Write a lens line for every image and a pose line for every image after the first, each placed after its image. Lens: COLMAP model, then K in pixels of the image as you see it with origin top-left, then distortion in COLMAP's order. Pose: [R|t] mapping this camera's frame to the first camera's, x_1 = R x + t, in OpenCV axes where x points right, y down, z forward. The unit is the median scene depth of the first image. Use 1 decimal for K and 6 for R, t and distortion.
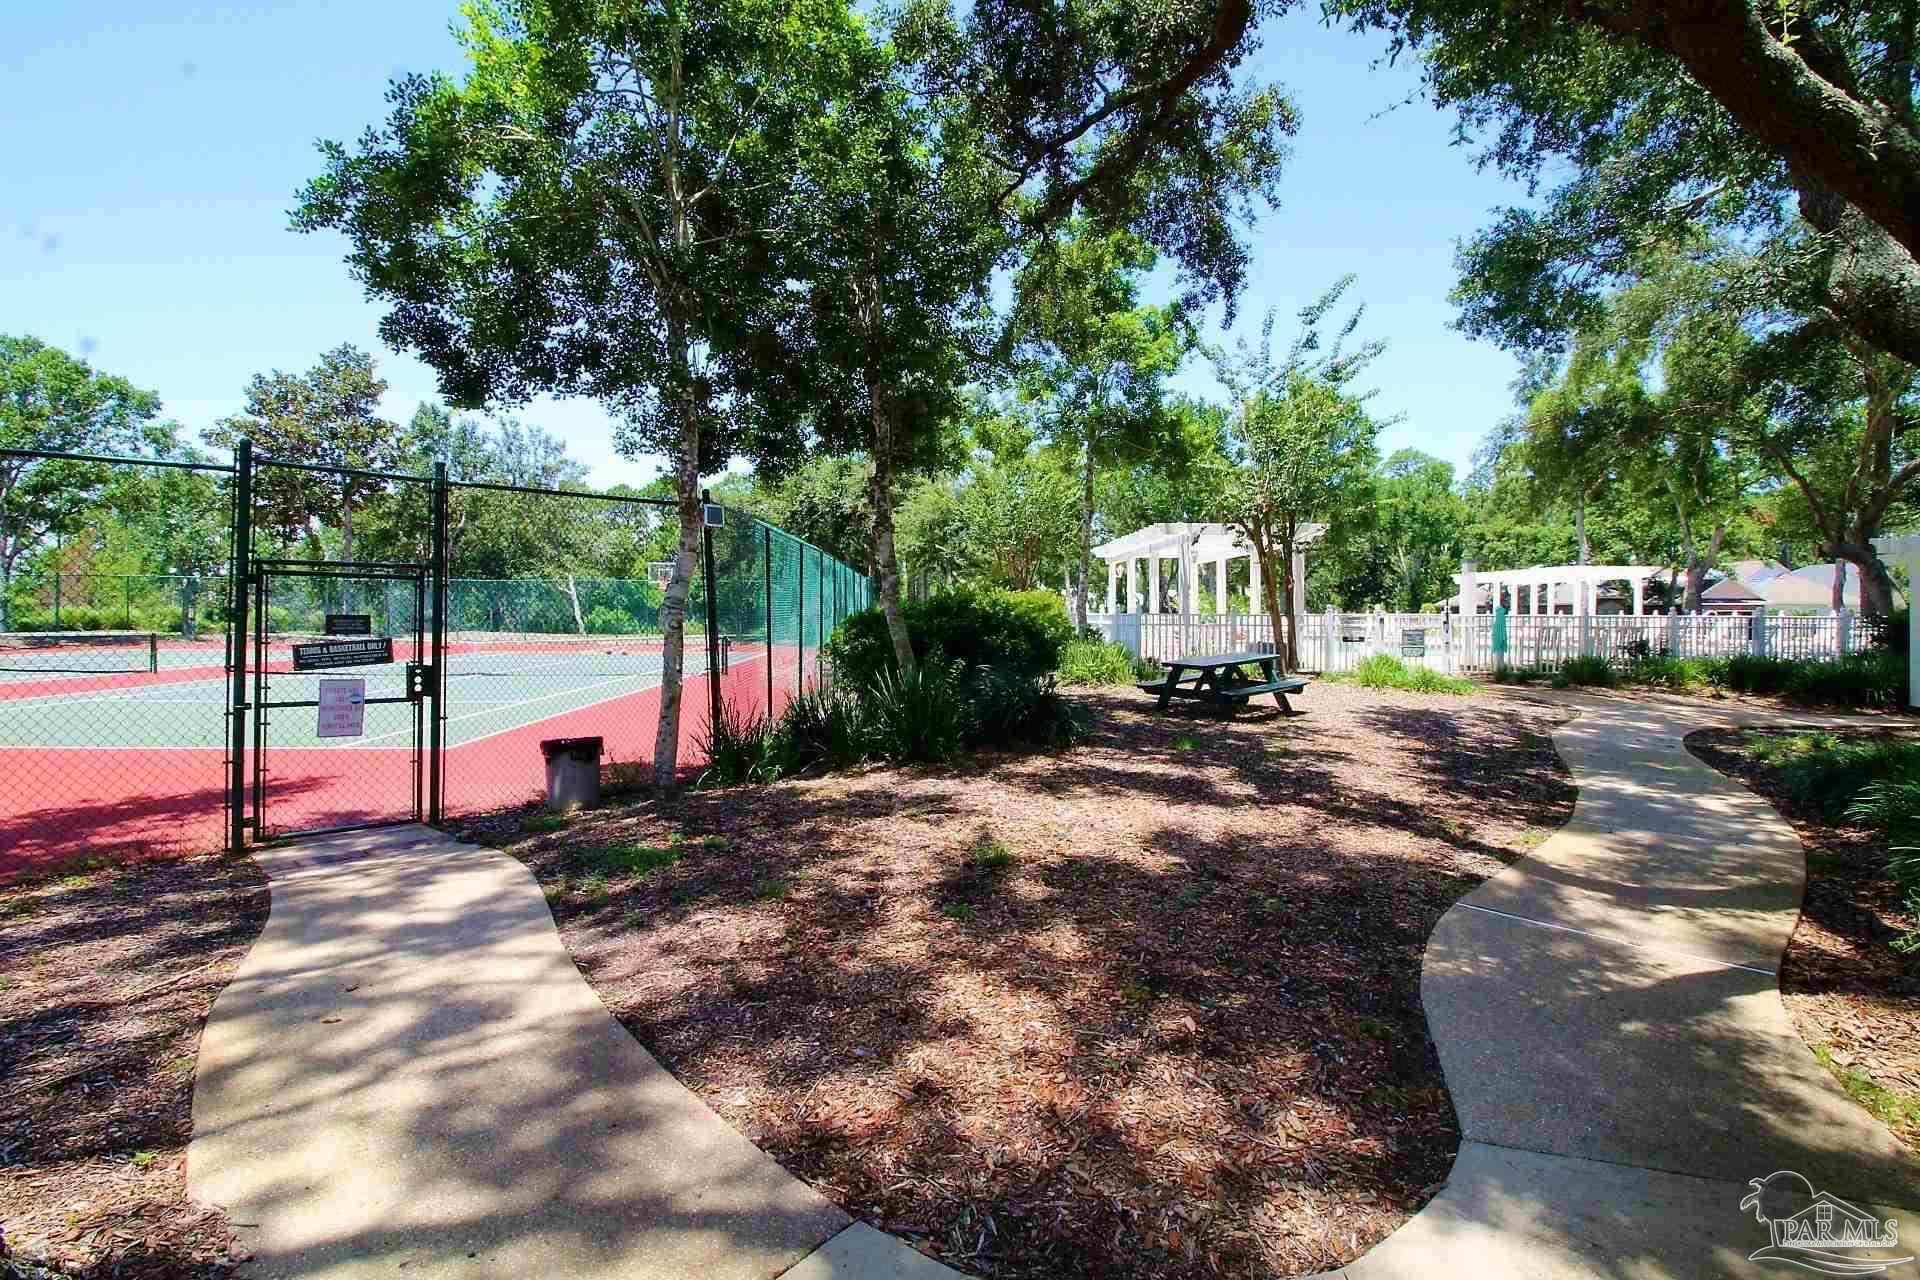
lens RADIAL K [[887.6, 0, 950.4], [0, 887.6, 619.1], [0, 0, 1]] dist [0.000480, -0.013407]
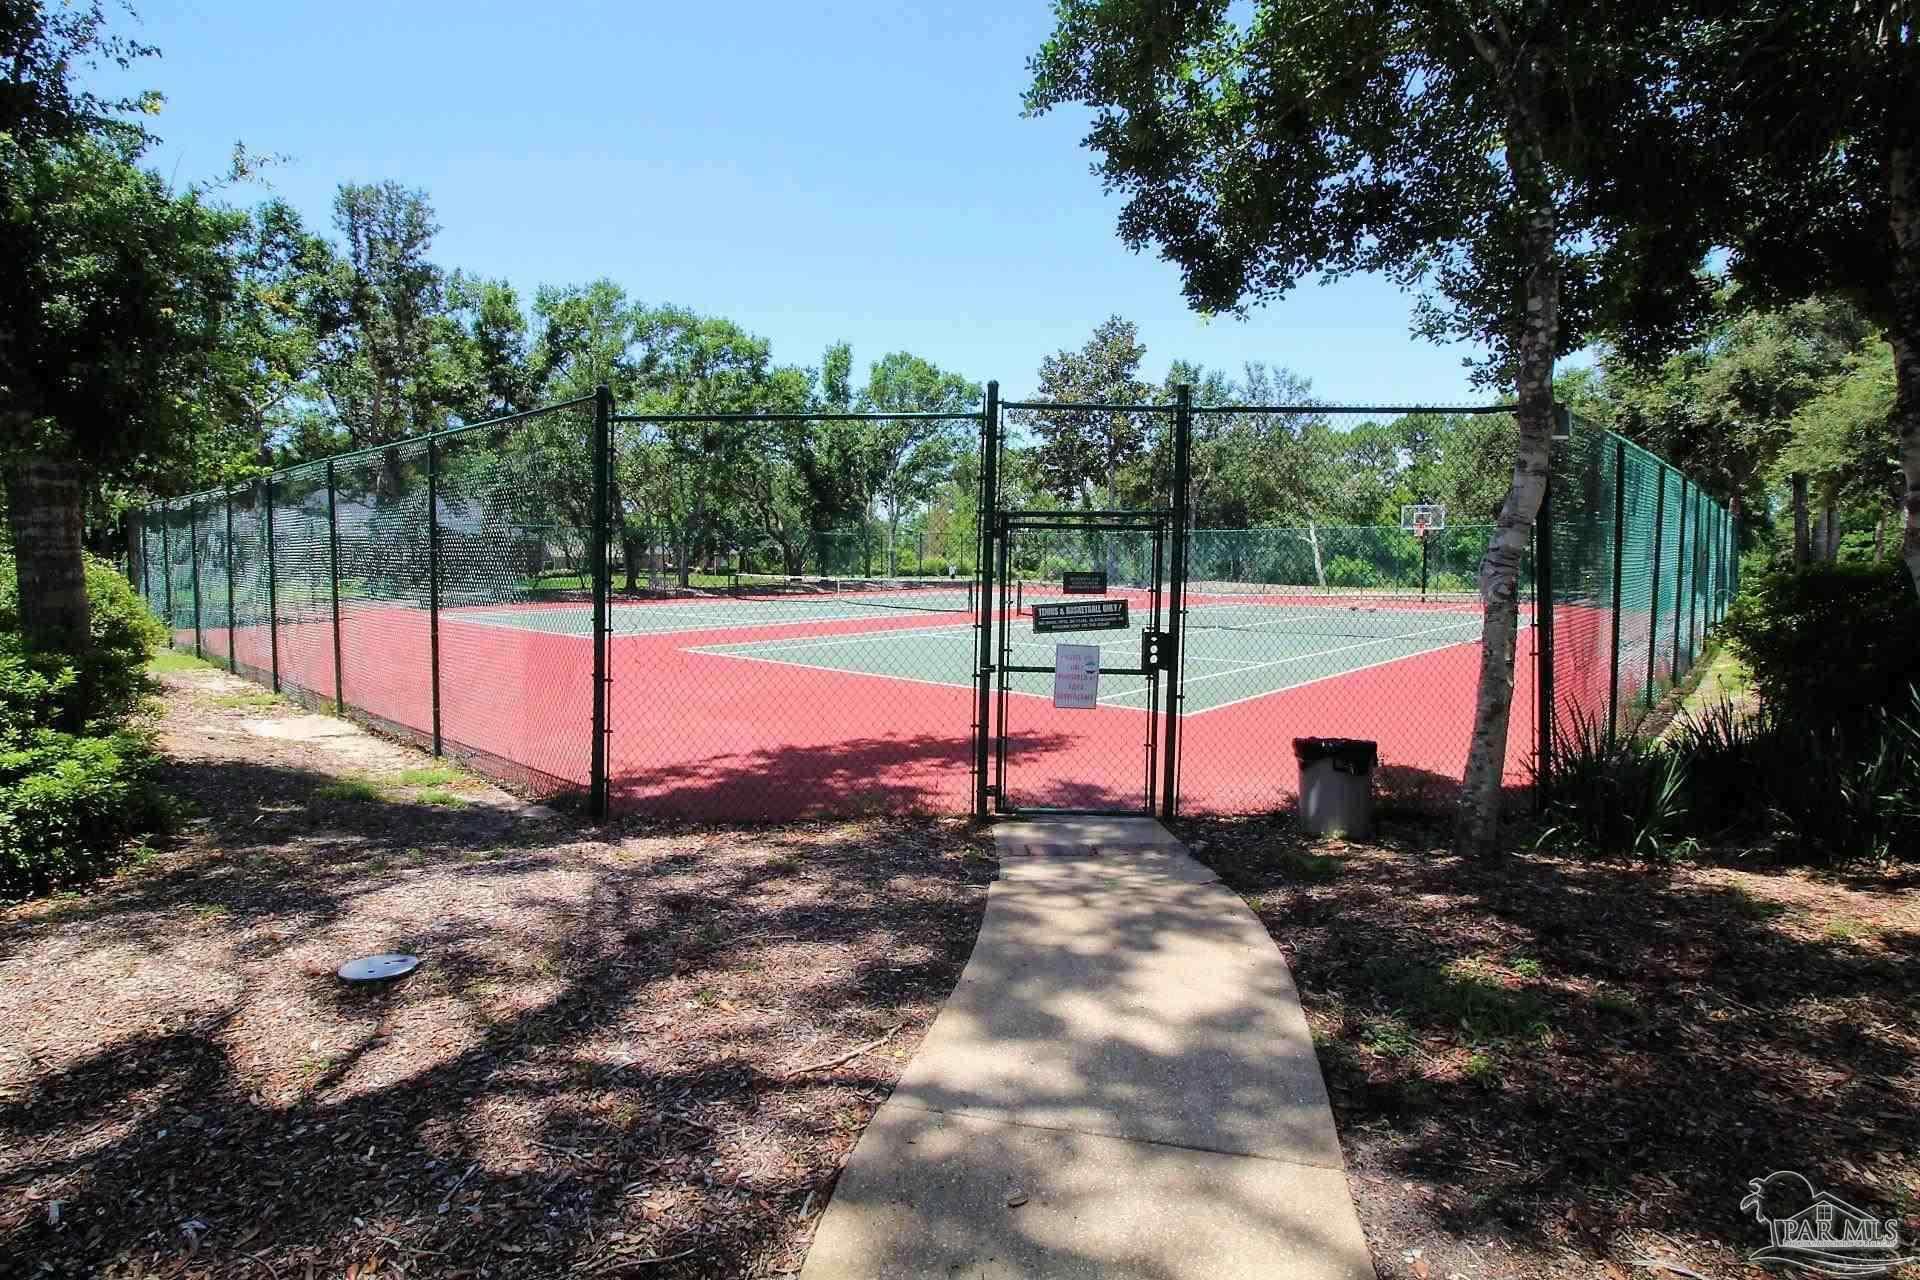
lens RADIAL K [[887.6, 0, 950.4], [0, 887.6, 619.1], [0, 0, 1]] dist [0.000480, -0.013407]
pose [[0.708736, 0.046958, -0.703909, -0.139604], [-0.006286, 0.998163, 0.060259, -0.009331], [0.705445, -0.038283, 0.707730, 0.256814]]
